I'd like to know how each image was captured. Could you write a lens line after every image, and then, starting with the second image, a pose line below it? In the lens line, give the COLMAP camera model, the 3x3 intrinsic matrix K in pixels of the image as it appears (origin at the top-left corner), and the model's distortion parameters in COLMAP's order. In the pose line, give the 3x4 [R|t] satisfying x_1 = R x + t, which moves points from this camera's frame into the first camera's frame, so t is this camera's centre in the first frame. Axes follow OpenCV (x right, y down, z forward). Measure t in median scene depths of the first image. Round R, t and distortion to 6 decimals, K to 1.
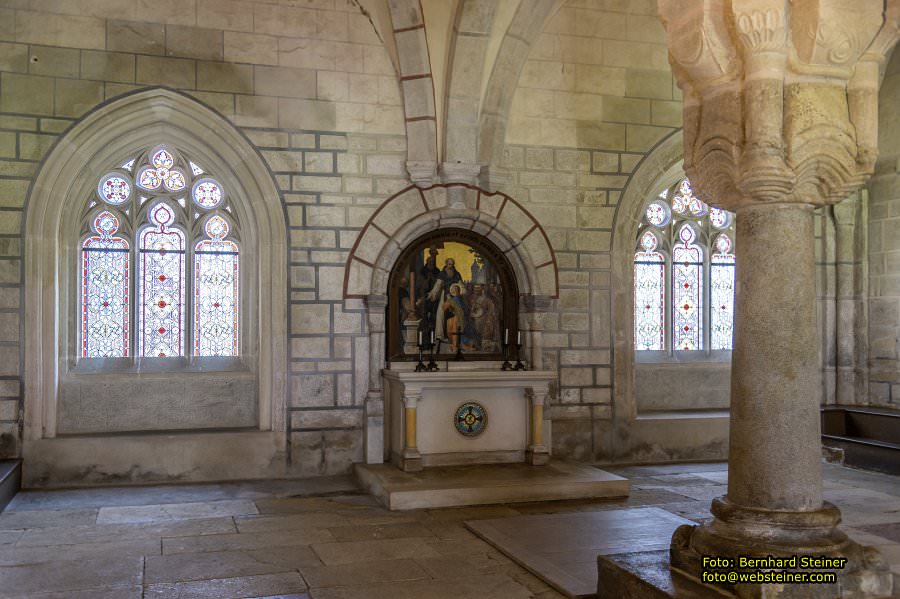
lens RADIAL K [[887.2, 0, 450.3], [0, 887.2, 309.3], [0, 0, 1]] dist [0.021110, 0.000000]
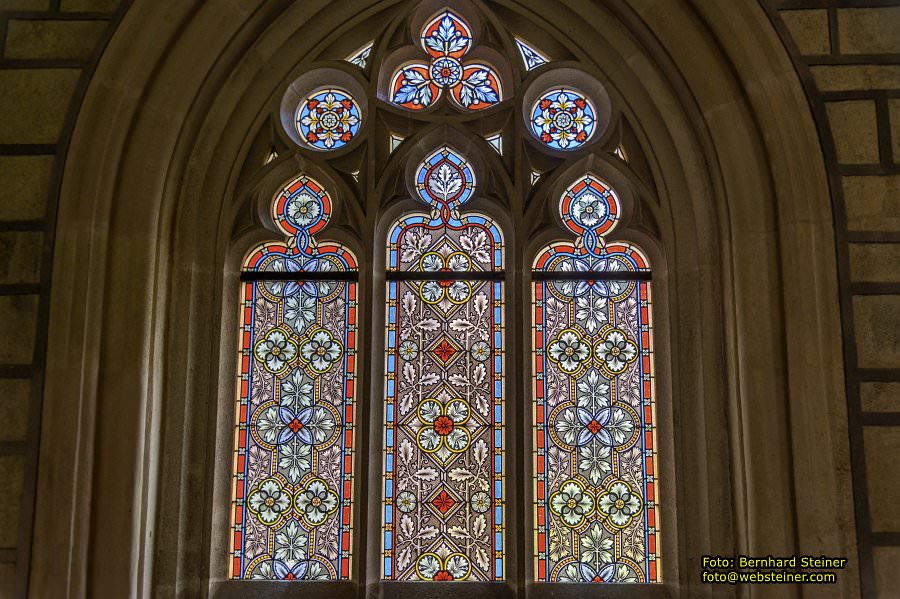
lens RADIAL K [[823.0, 0, 453.6], [0, 823.0, 298.6], [0, 0, 1]] dist [0.011078, 0.000000]
pose [[0.947922, -0.048140, -0.314842, -0.218560], [0.002213, 0.989483, -0.144629, -0.008228], [0.318494, 0.136401, 0.938060, 0.698421]]
